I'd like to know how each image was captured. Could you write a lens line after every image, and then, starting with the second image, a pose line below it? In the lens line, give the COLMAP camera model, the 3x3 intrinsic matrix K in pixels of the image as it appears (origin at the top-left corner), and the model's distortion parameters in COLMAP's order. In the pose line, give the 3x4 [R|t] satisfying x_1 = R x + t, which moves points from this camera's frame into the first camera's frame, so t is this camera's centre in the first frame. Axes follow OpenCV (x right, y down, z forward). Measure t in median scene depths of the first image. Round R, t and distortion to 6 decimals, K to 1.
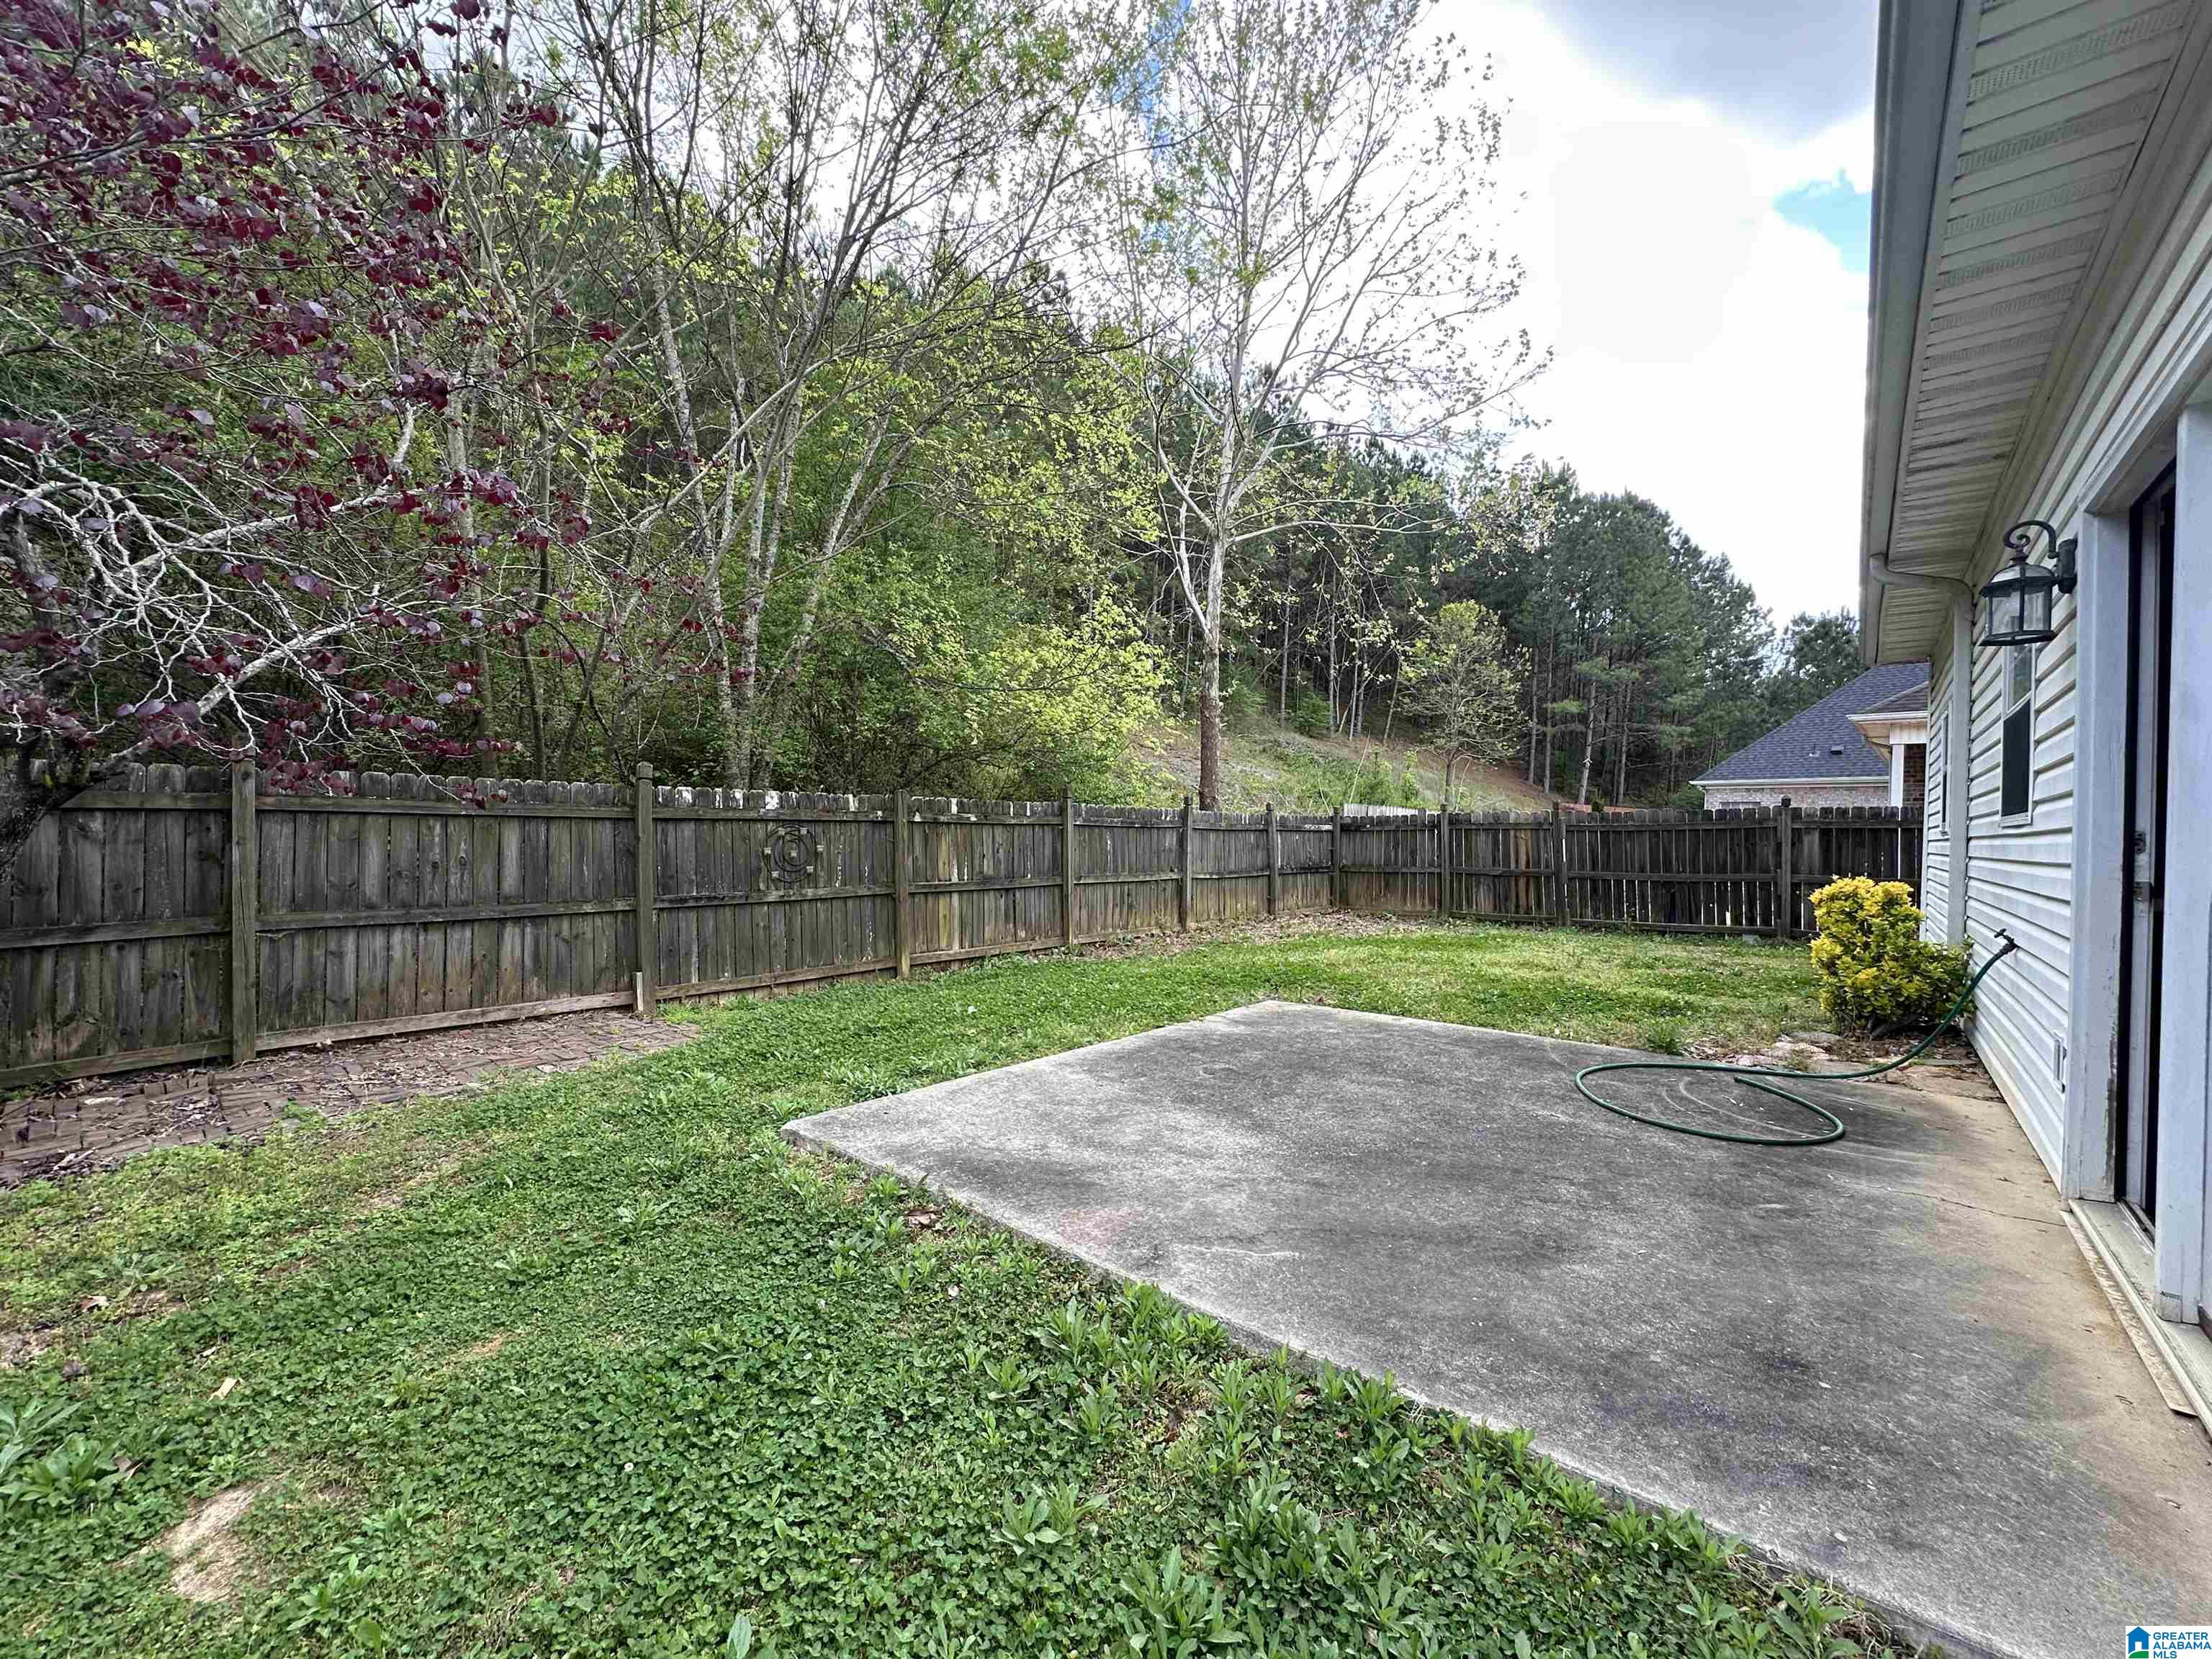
lens RADIAL K [[883.4, 0, 1104.4], [0, 883.4, 831.9], [0, 0, 1]] dist [-0.001699, 0.000026]
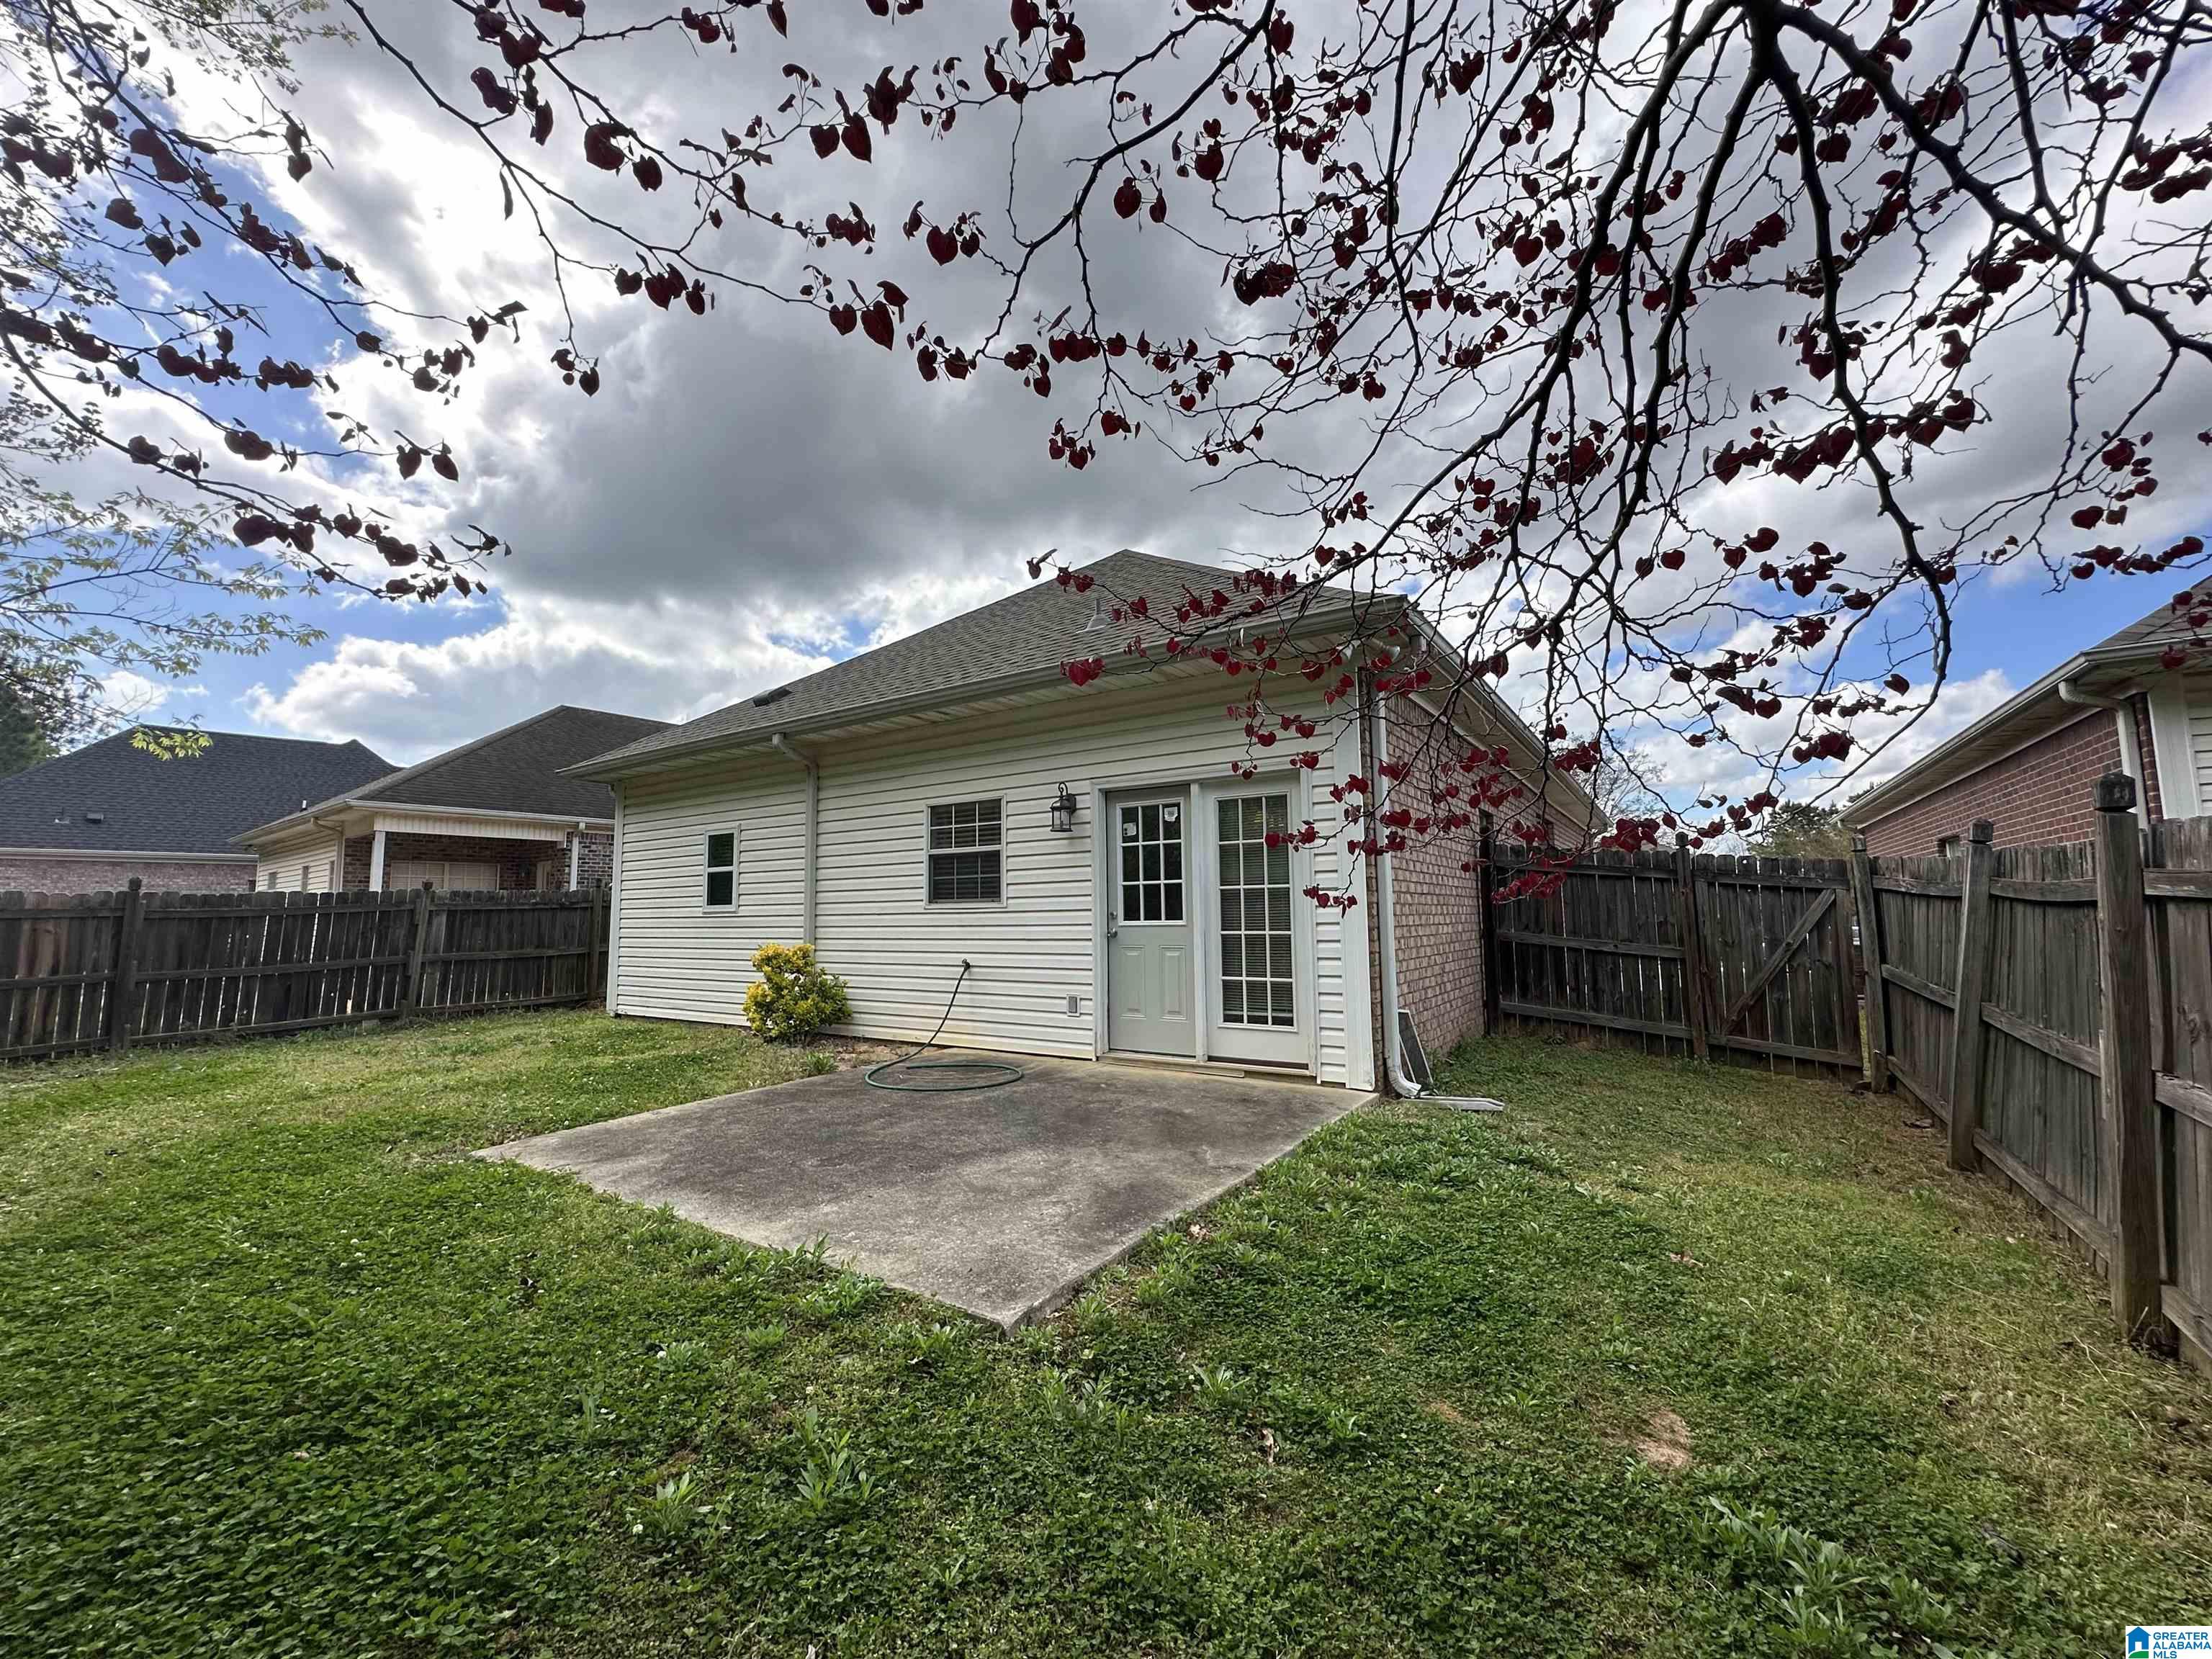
lens RADIAL K [[883.4, 0, 1104.4], [0, 883.4, 831.9], [0, 0, 1]] dist [-0.001699, 0.000026]
pose [[-0.114247, 0.071009, 0.990911, -1.213564], [0.015155, 0.997451, -0.069731, -0.039992], [-0.993337, 0.007051, -0.115032, 1.043965]]
